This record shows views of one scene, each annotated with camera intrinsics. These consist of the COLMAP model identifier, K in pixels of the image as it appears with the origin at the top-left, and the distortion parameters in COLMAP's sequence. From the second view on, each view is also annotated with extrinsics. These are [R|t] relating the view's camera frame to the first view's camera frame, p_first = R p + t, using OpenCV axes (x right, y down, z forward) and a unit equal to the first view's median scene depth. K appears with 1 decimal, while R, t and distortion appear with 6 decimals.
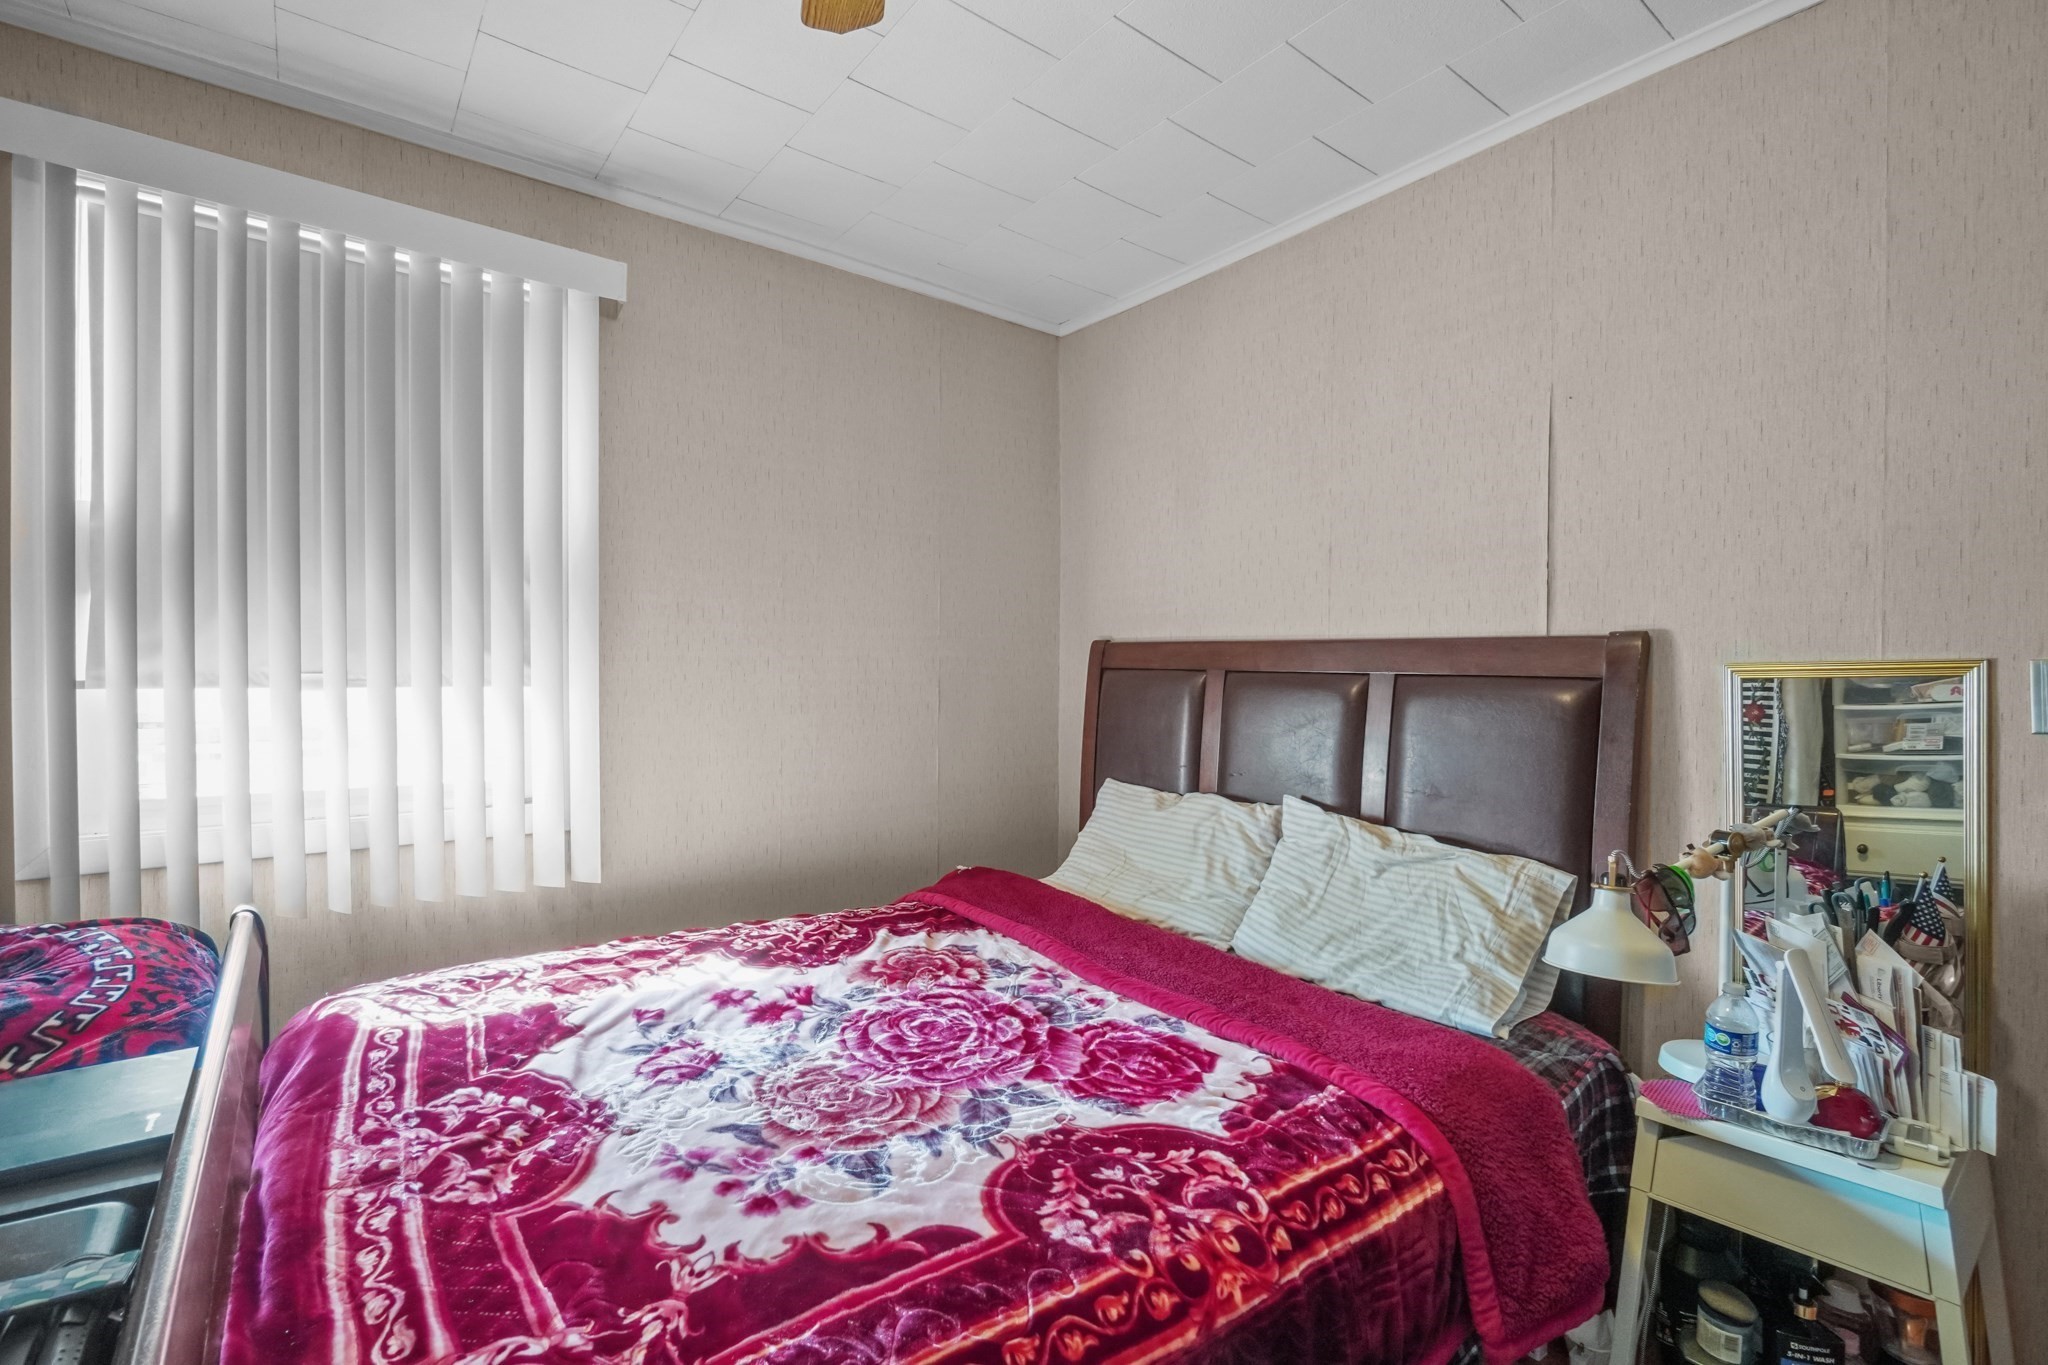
lens RADIAL K [[901.9, 0, 1033.9], [0, 901.9, 687.4], [0, 0, 1]] dist [-0.002267, -0.001637]
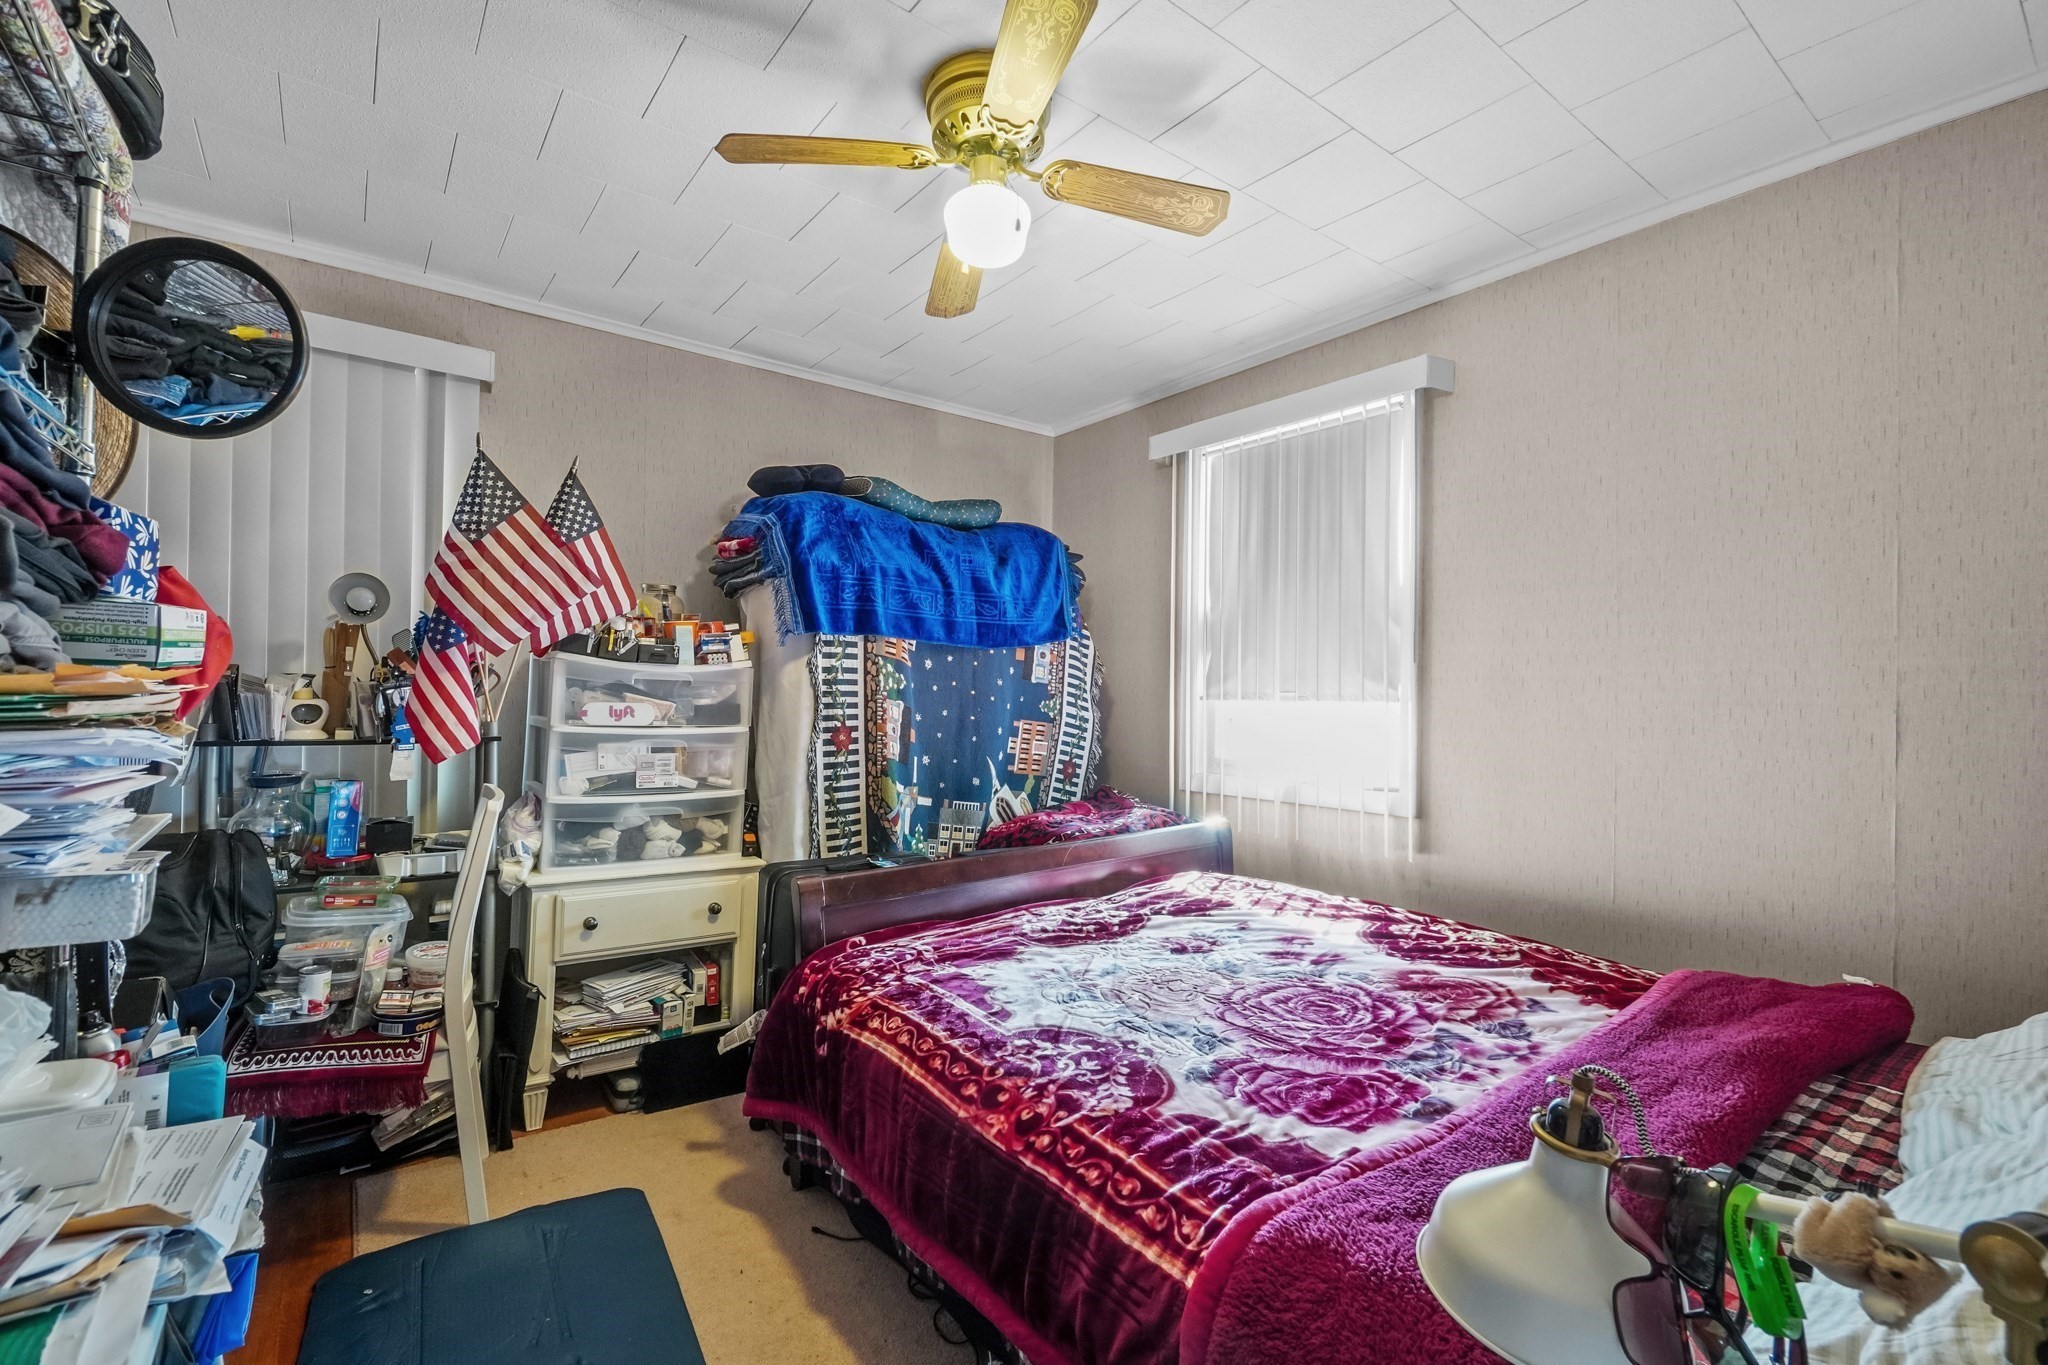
lens RADIAL K [[901.9, 0, 1034.0], [0, 901.9, 685.4], [0, 0, 1]] dist [-0.002267, -0.001637]
pose [[0.000837, -0.009690, -0.999953, 0.950200], [-0.021835, 0.999714, -0.009706, -0.001530], [0.999761, 0.021842, 0.000625, 0.608267]]
